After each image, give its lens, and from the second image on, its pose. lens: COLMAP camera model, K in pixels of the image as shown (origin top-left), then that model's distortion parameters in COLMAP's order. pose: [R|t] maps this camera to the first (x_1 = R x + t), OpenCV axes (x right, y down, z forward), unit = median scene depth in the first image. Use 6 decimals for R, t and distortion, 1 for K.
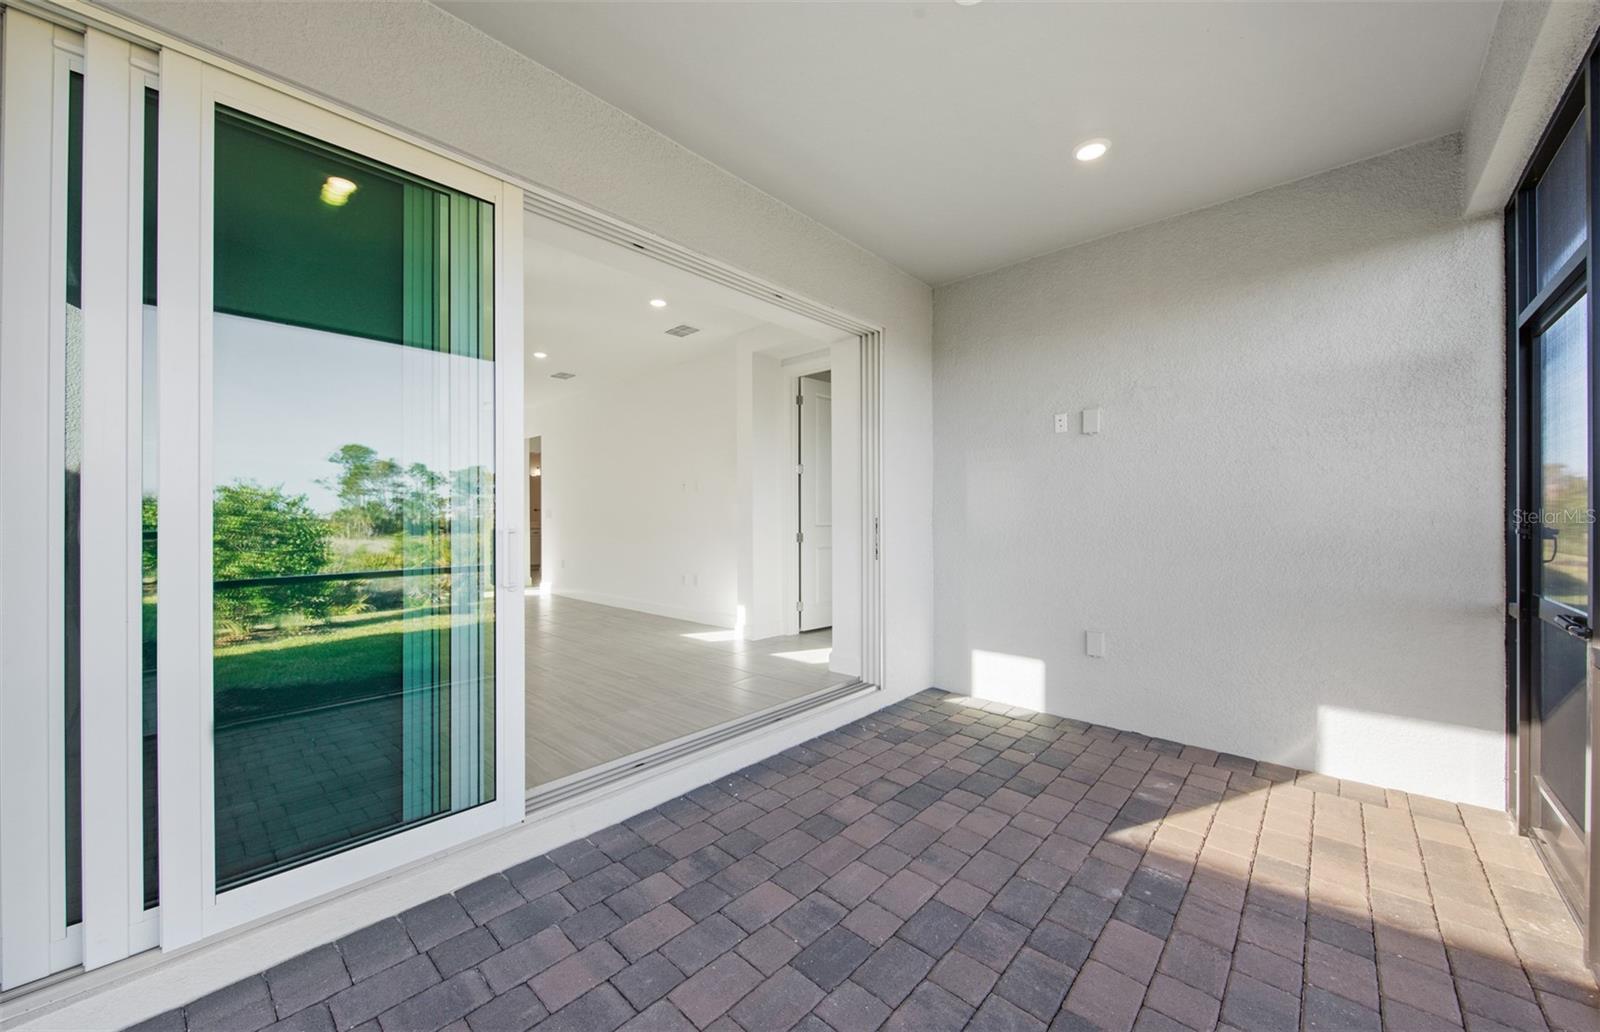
lens RADIAL K [[580.0, 0, 804.6], [0, 580.0, 517.7], [0, 0, 1]] dist [-0.001417, -0.001296]
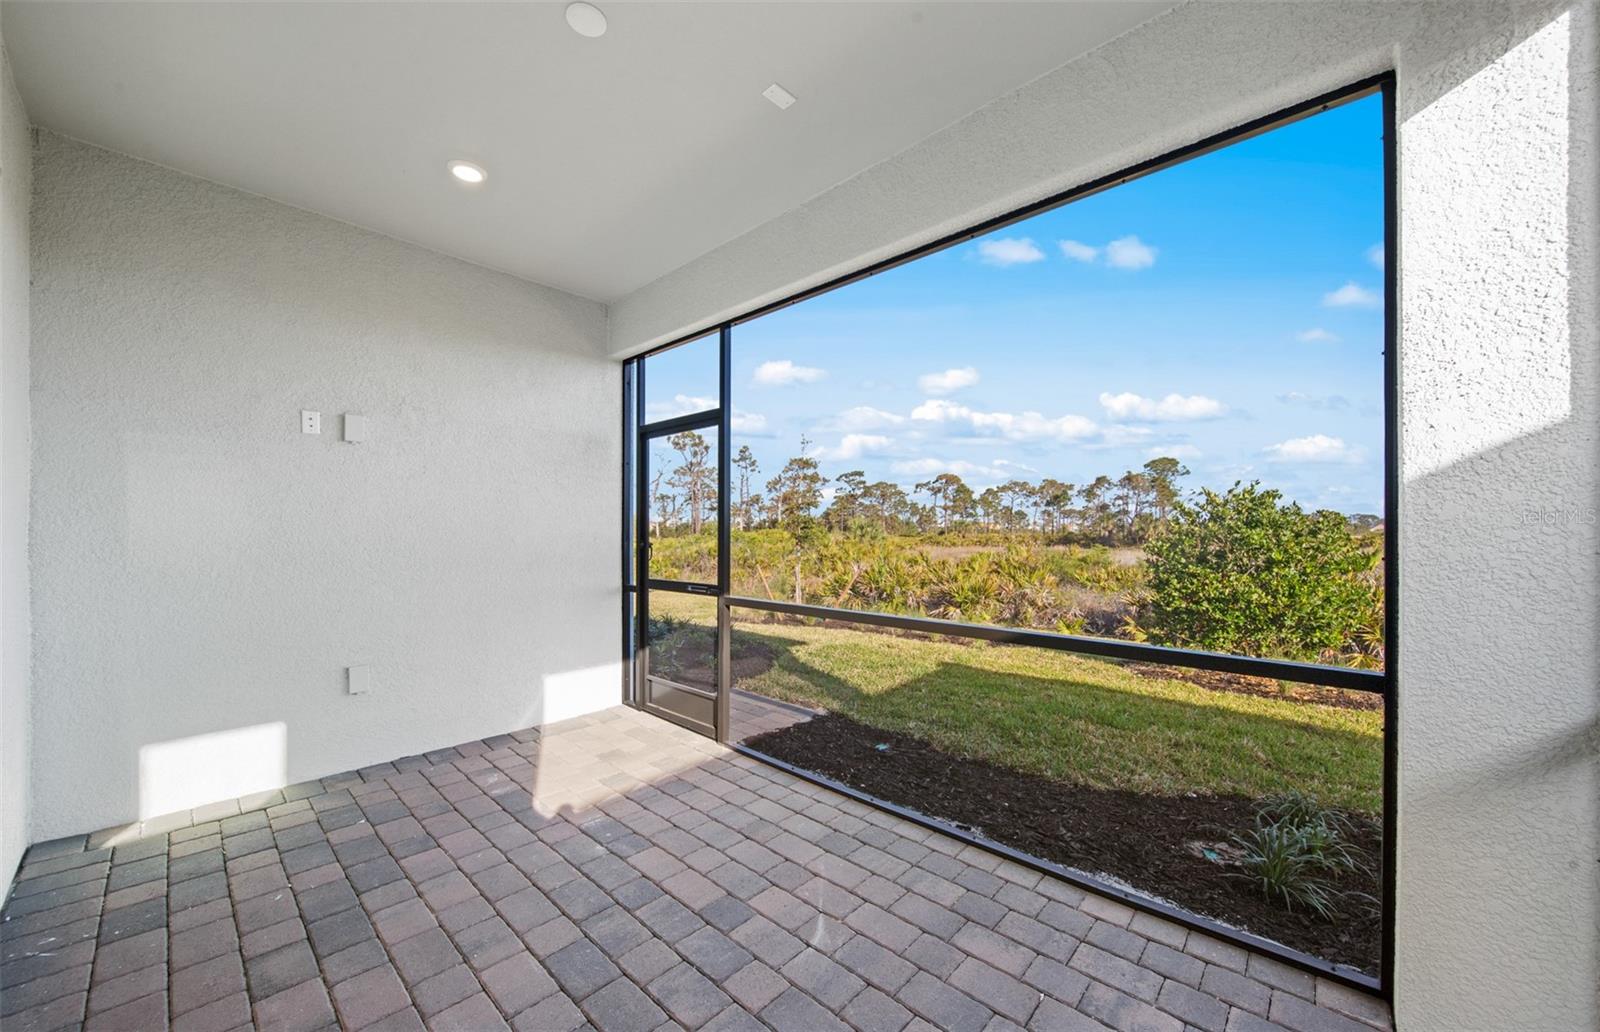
lens RADIAL K [[580.0, 0, 772.1], [0, 580.0, 530.8], [0, 0, 1]] dist [-0.001417, -0.001296]
pose [[0.030672, 0.006288, 0.999510, -0.445695], [-0.000414, 0.999980, -0.006278, -0.006110], [-0.999529, -0.000221, 0.030674, 0.402559]]
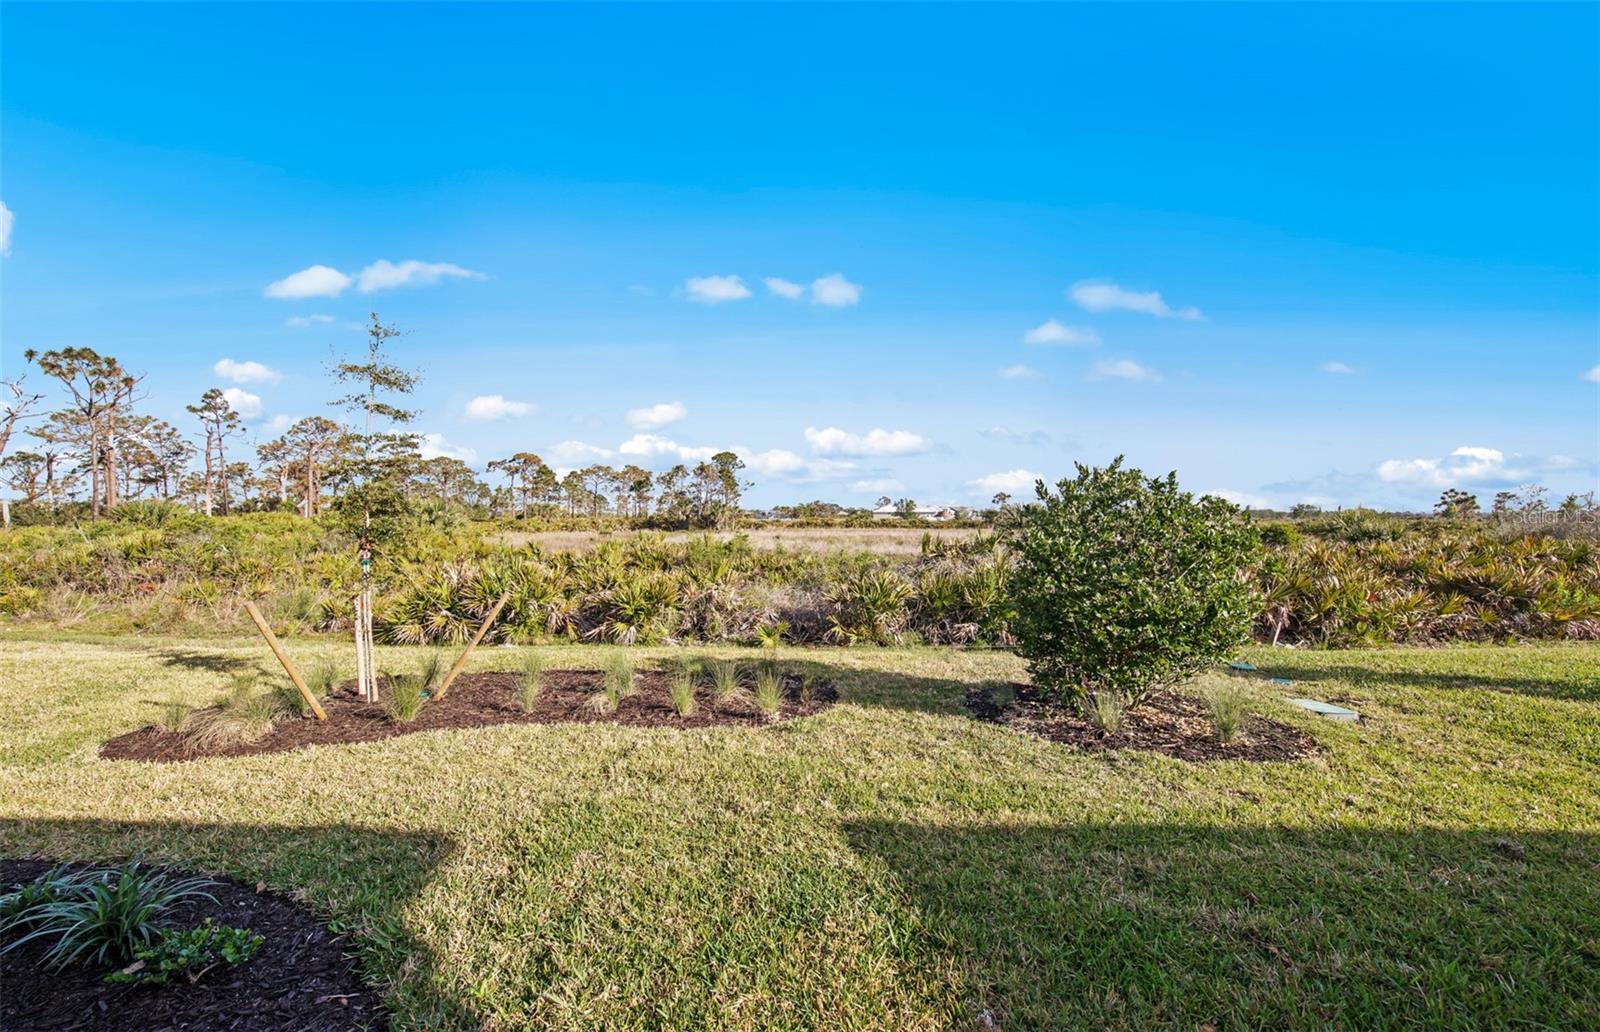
lens RADIAL K [[580.0, 0, 798.1], [0, 580.0, 525.1], [0, 0, 1]] dist [-0.001417, -0.001296]
pose [[-0.651894, -0.007804, 0.758270, 1.077140], [0.002024, 0.999926, 0.012031, -0.028572], [-0.758307, 0.009378, -0.651830, 0.499312]]
